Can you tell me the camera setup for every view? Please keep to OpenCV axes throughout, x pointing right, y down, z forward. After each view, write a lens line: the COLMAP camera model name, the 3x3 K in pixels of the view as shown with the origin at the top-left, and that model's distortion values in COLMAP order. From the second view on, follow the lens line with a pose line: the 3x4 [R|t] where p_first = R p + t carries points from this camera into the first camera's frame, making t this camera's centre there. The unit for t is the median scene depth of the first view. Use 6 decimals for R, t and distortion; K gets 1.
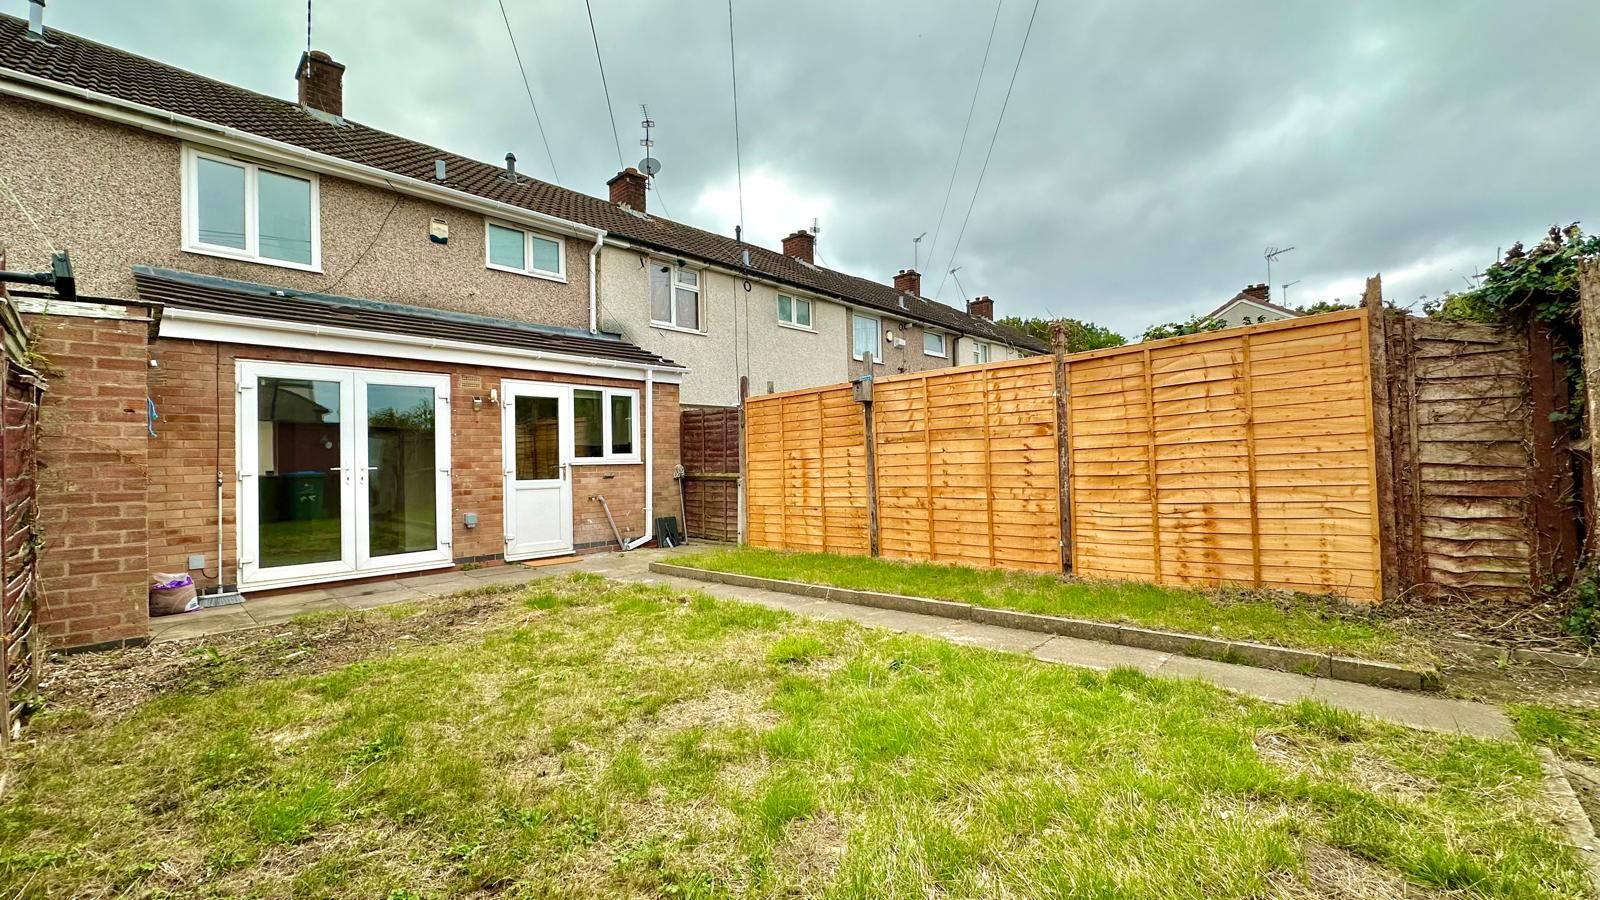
lens RADIAL K [[639.5, 0, 788.9], [0, 639.5, 446.0], [0, 0, 1]] dist [-0.006642, 0.000095]
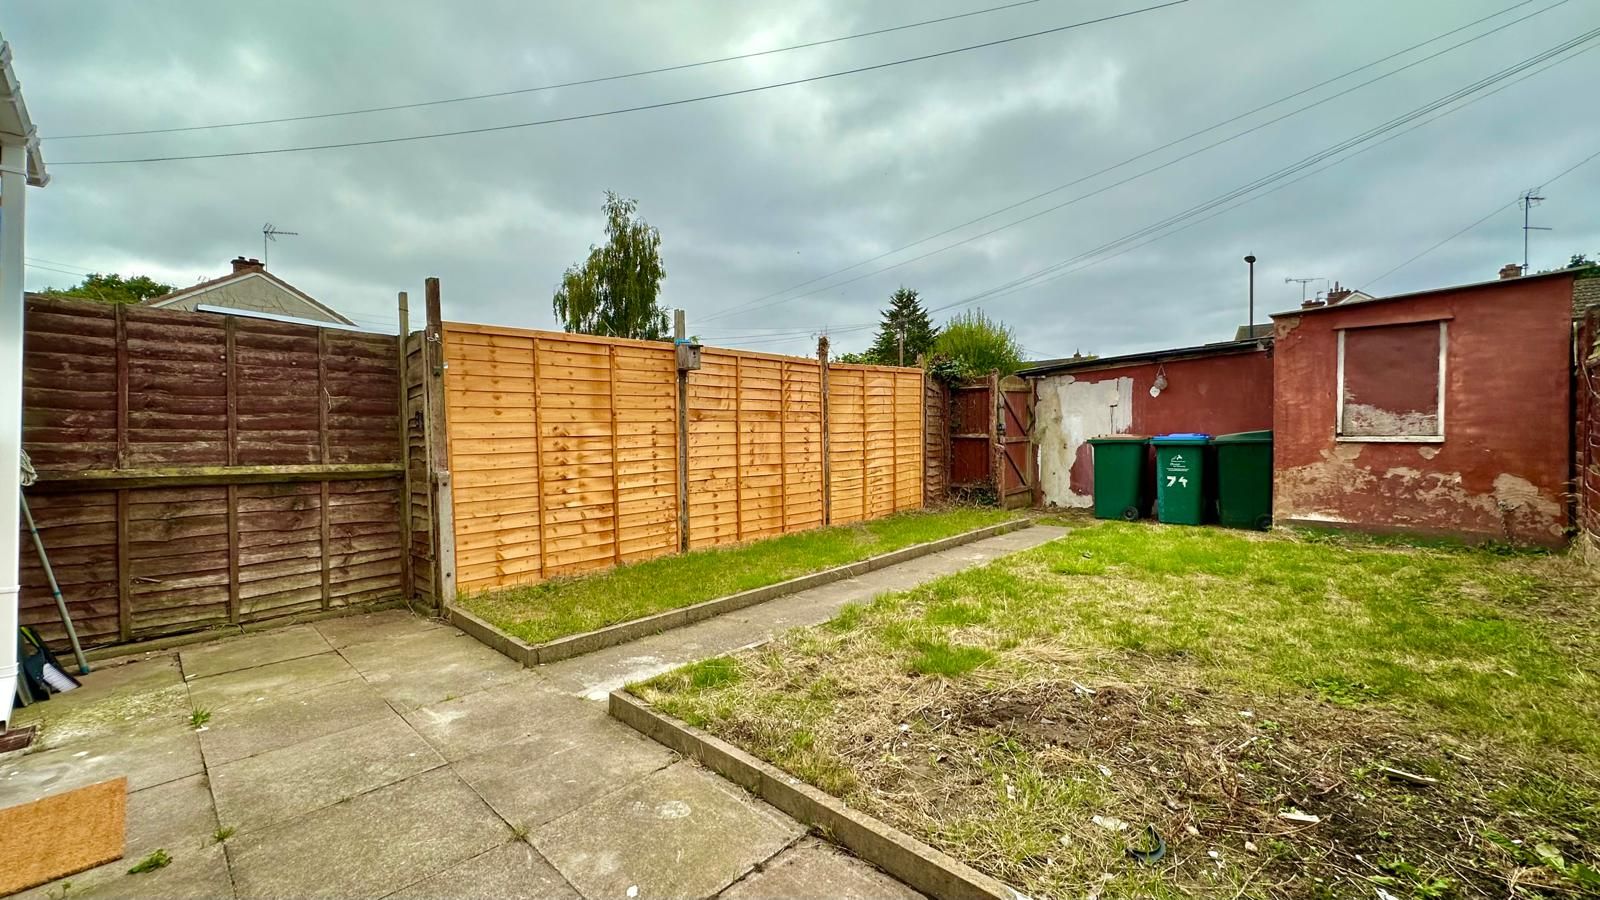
lens RADIAL K [[639.5, 0, 795.9], [0, 639.5, 437.0], [0, 0, 1]] dist [-0.006642, 0.000095]
pose [[0.009822, 0.033935, 0.999376, -0.722887], [-0.004573, 0.999415, -0.033892, 0.047324], [-0.999941, -0.004237, 0.009972, 0.843292]]
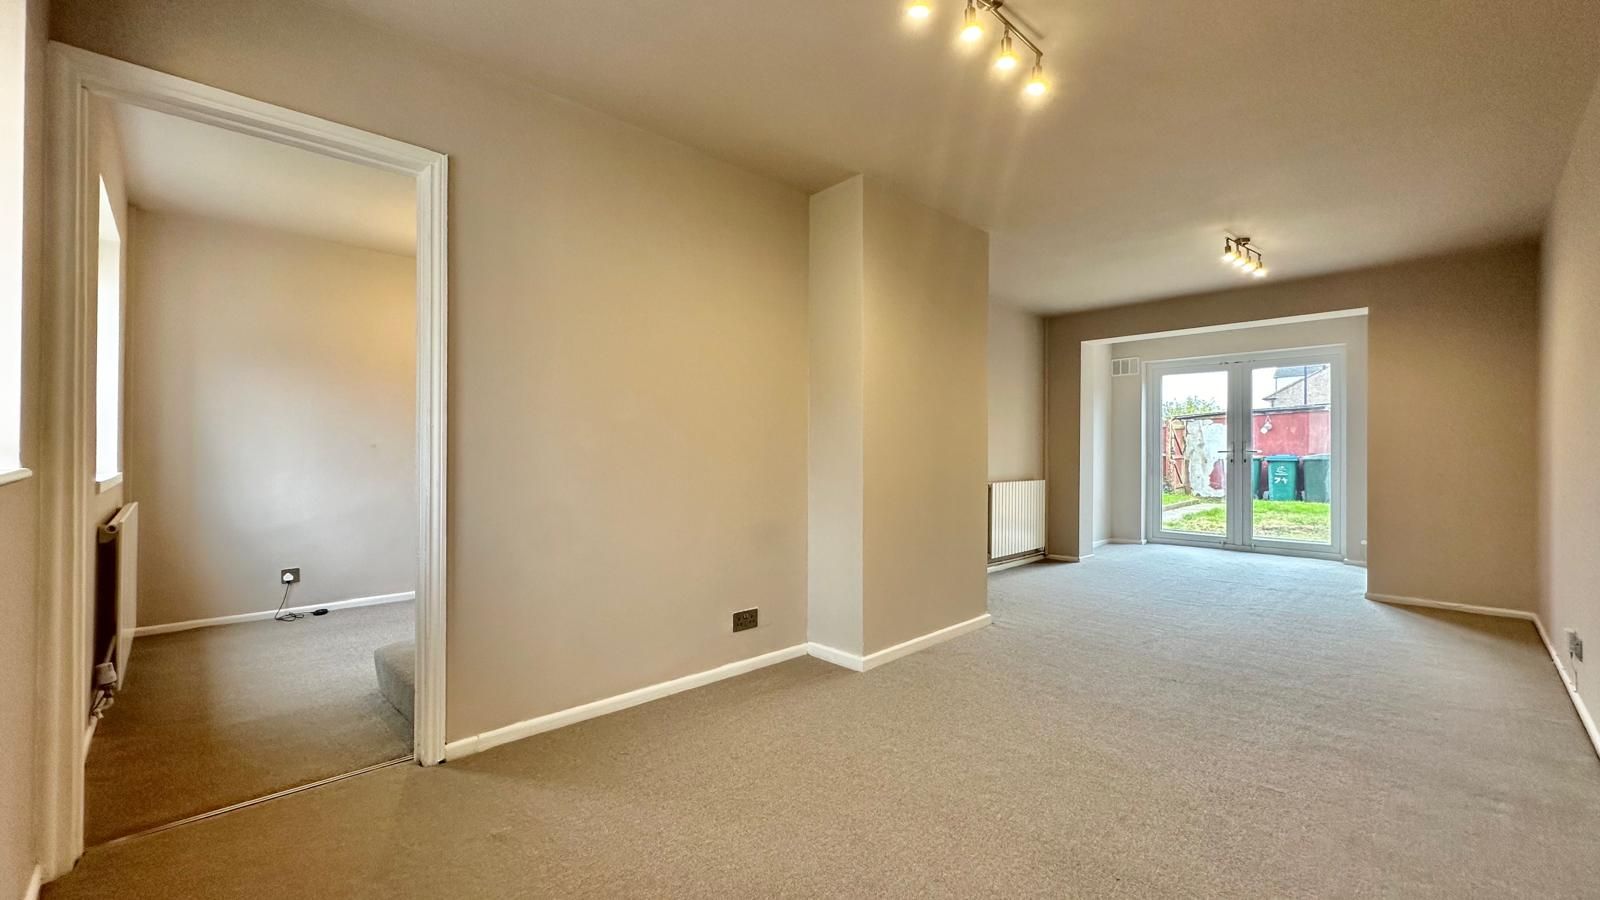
lens RADIAL K [[639.5, 0, 790.8], [0, 639.5, 456.0], [0, 0, 1]] dist [-0.006642, 0.000095]
pose [[0.046371, 0.030422, 0.998461, -1.770223], [-0.017757, 0.999403, -0.029626, 0.096583], [-0.998766, -0.016356, 0.046883, 1.707559]]
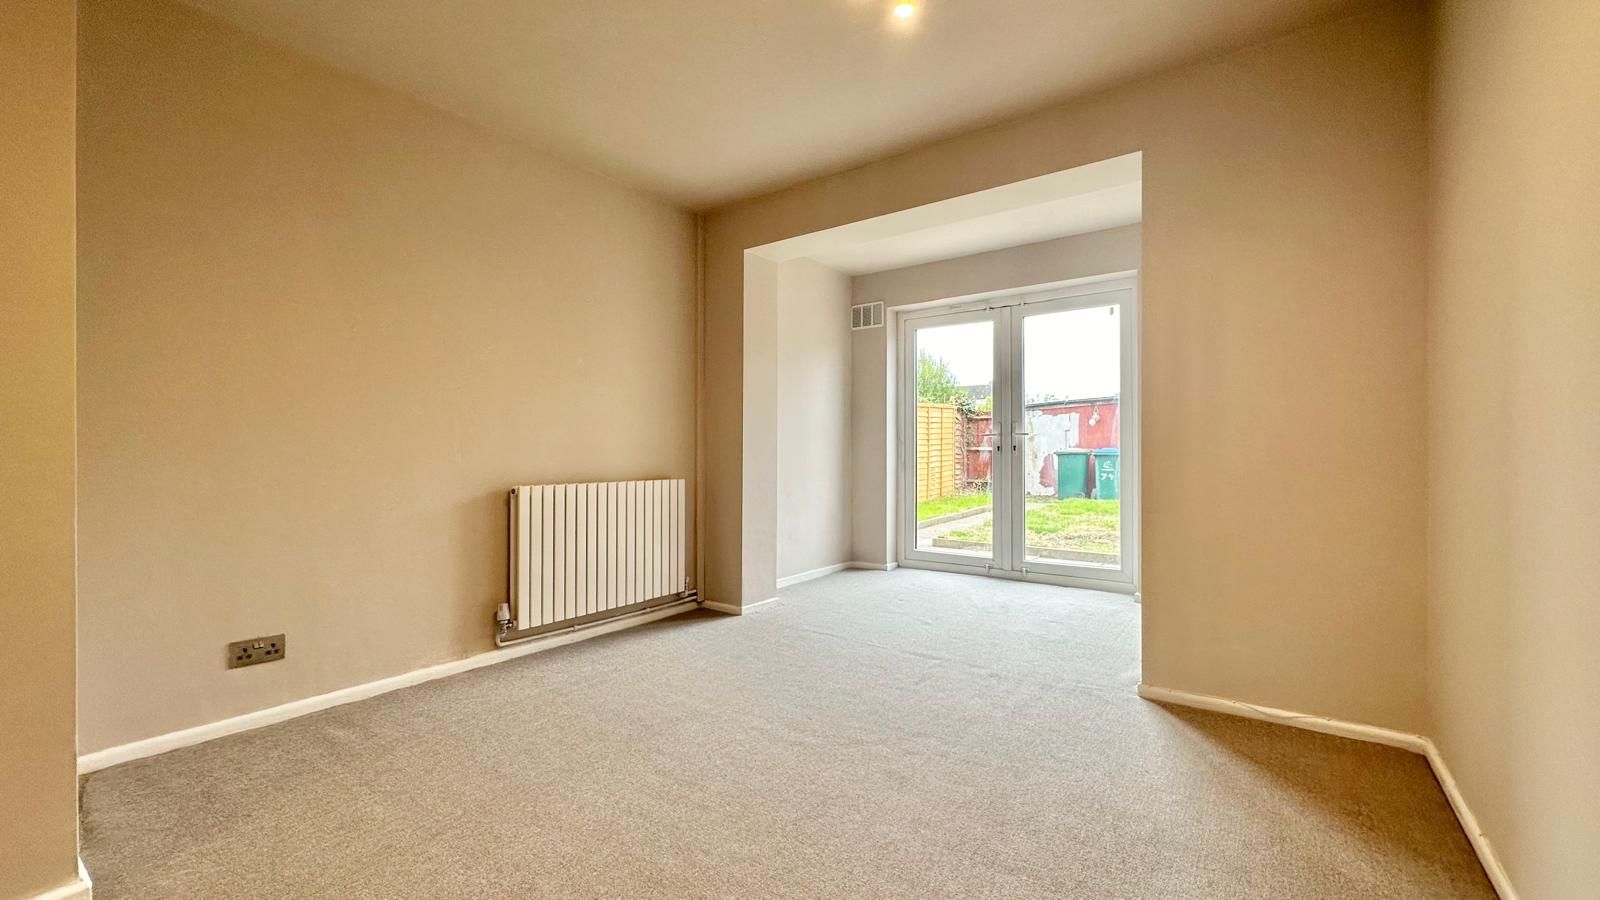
lens RADIAL K [[639.5, 0, 805.0], [0, 639.5, 451.0], [0, 0, 1]] dist [-0.006642, 0.000095]
pose [[-0.129853, 0.040237, 0.990716, -1.360001], [-0.007368, 0.999110, -0.041543, 0.095463], [-0.991506, -0.012694, -0.129441, 1.324458]]
